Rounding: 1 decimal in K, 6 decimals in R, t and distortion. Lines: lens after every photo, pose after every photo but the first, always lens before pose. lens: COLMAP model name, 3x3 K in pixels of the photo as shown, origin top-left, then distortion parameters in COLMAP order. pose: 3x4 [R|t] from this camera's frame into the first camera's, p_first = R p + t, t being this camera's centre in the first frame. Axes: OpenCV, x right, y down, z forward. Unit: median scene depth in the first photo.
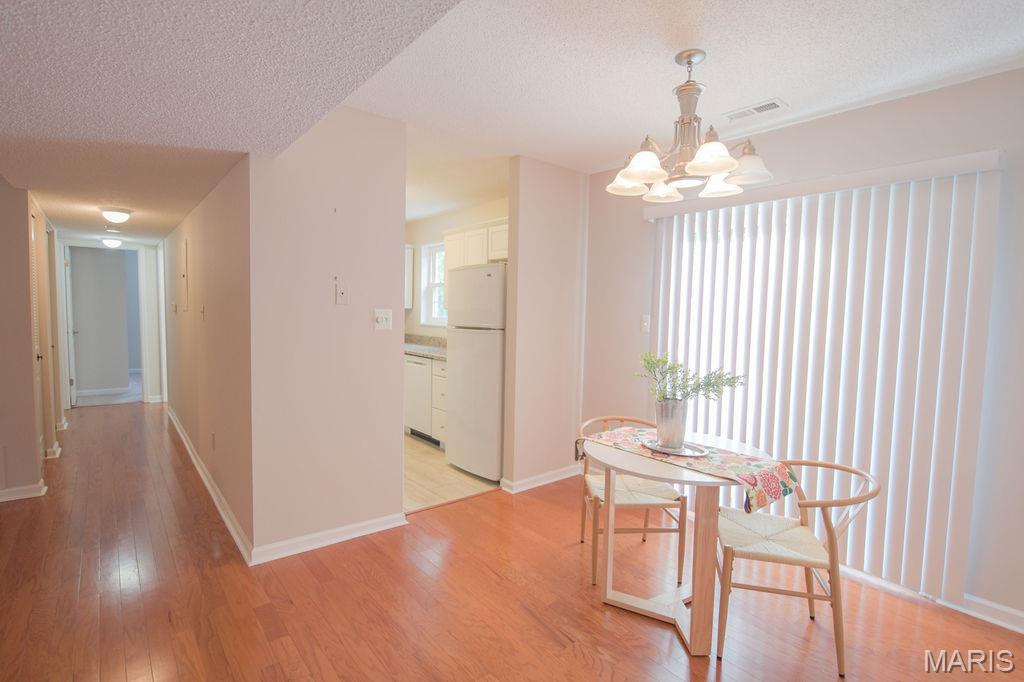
lens RADIAL K [[491.8, 0, 504.1], [0, 491.8, 342.6], [0, 0, 1]] dist [-0.011110, -0.005642]
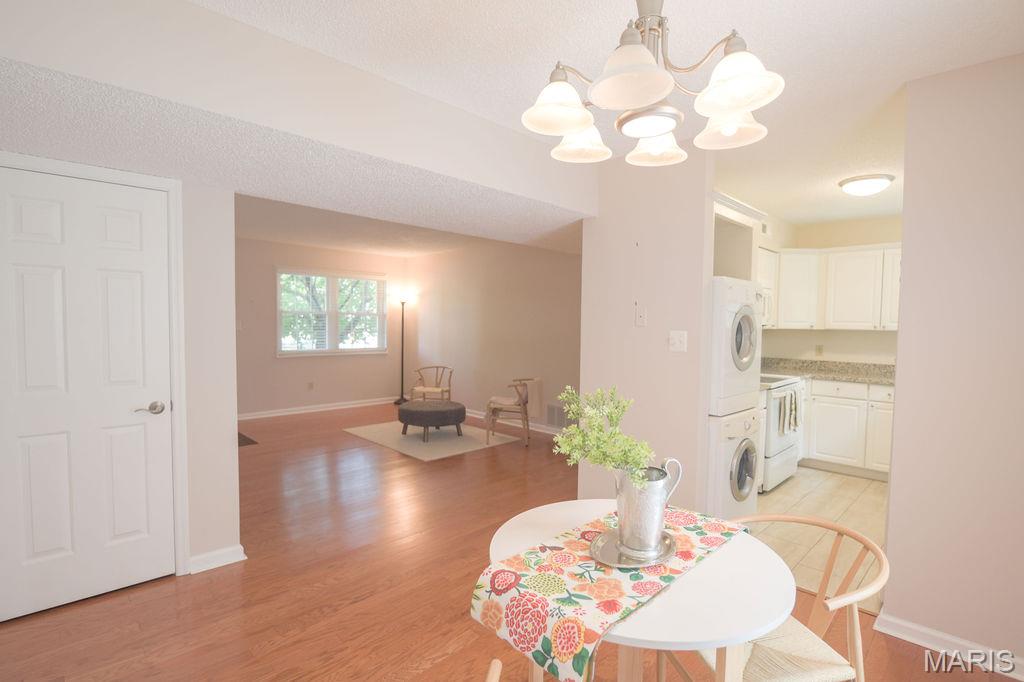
lens RADIAL K [[491.8, 0, 512.7], [0, 491.8, 343.0], [0, 0, 1]] dist [-0.011110, -0.005642]
pose [[0.100952, 0.020886, -0.994672, 0.340619], [-0.075026, 0.997093, 0.013322, -0.015730], [0.992058, 0.073282, 0.102225, 0.272426]]
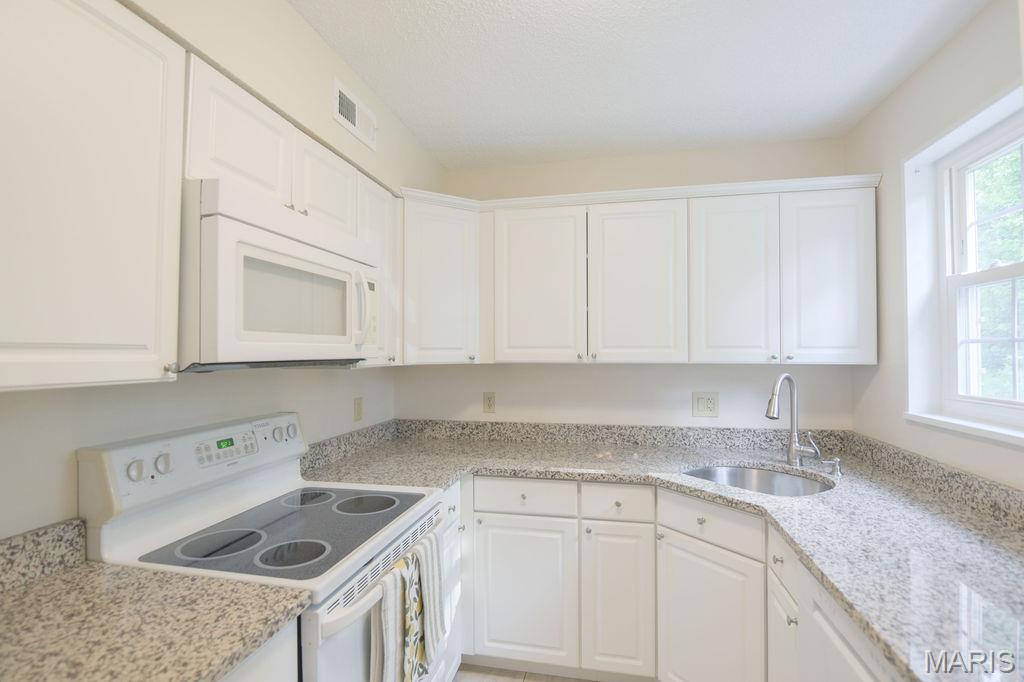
lens RADIAL K [[491.8, 0, 508.3], [0, 491.8, 342.7], [0, 0, 1]] dist [-0.011110, -0.005642]
pose [[0.623128, -0.039708, -0.781111, -0.087838], [-0.030486, 0.996718, -0.074989, -0.052973], [0.781525, 0.070540, 0.619873, 0.621083]]
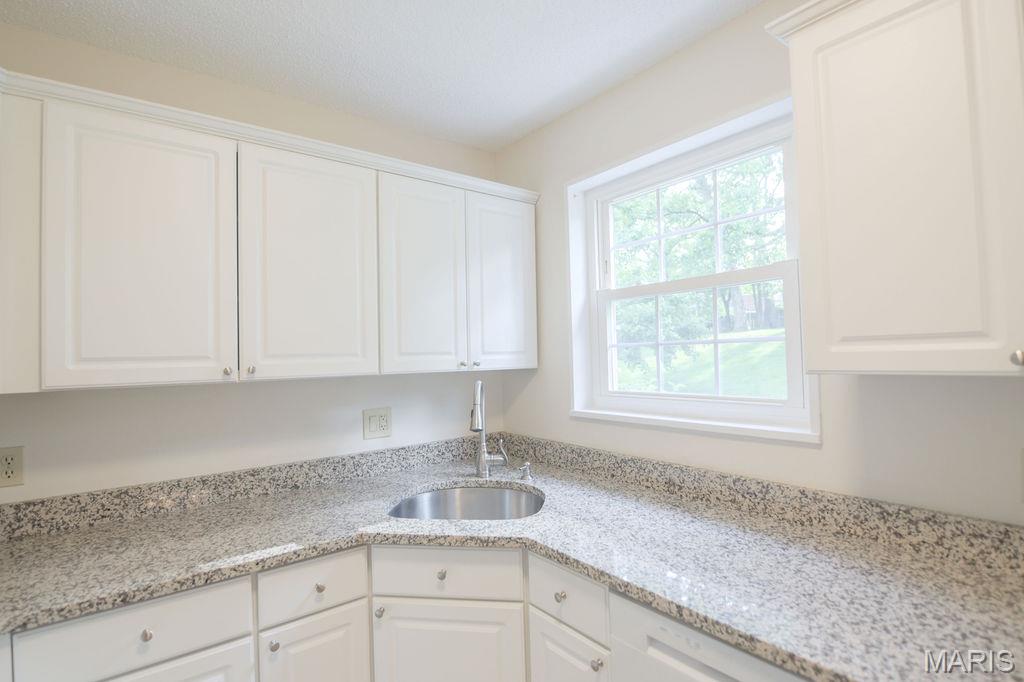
lens RADIAL K [[491.8, 0, 508.6], [0, 491.8, 342.1], [0, 0, 1]] dist [-0.011110, -0.005642]
pose [[0.998464, -0.051004, -0.021632, -0.206539], [0.048933, 0.994974, -0.087368, -0.059219], [0.025980, 0.086176, 0.995941, 0.662251]]
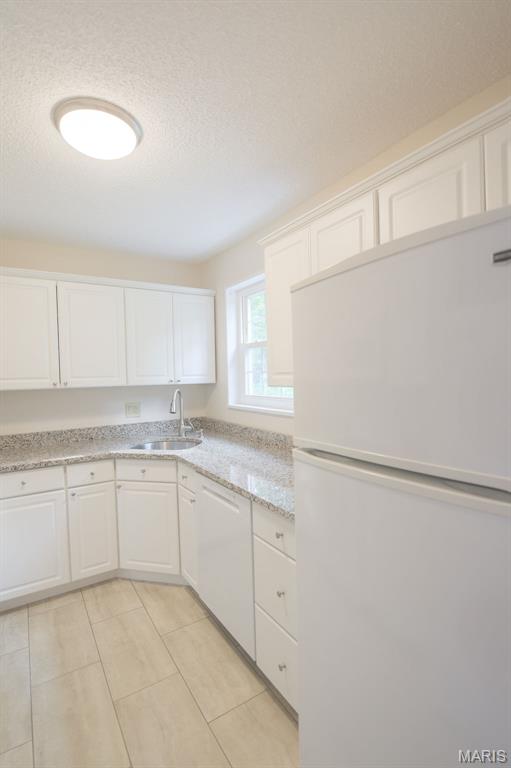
lens RADIAL K [[368.8, 0, 257.7], [0, 368.8, 387.2], [0, 0, 1]] dist [-0.011110, -0.005642]
pose [[0.993536, -0.041907, -0.105495, -0.077073], [0.039491, 0.998910, -0.024893, -0.049518], [0.106423, 0.020566, 0.994108, 0.508586]]
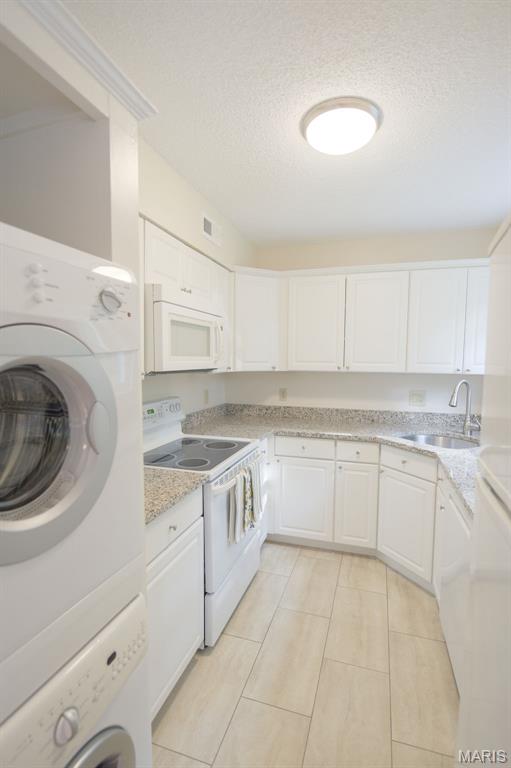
lens RADIAL K [[368.8, 0, 256.8], [0, 368.8, 387.3], [0, 0, 1]] dist [-0.011110, -0.005642]
pose [[0.548132, 0.044254, -0.835220, -0.011475], [-0.045468, 0.998699, 0.023077, -0.053450], [0.835155, 0.025326, 0.549431, 0.552480]]
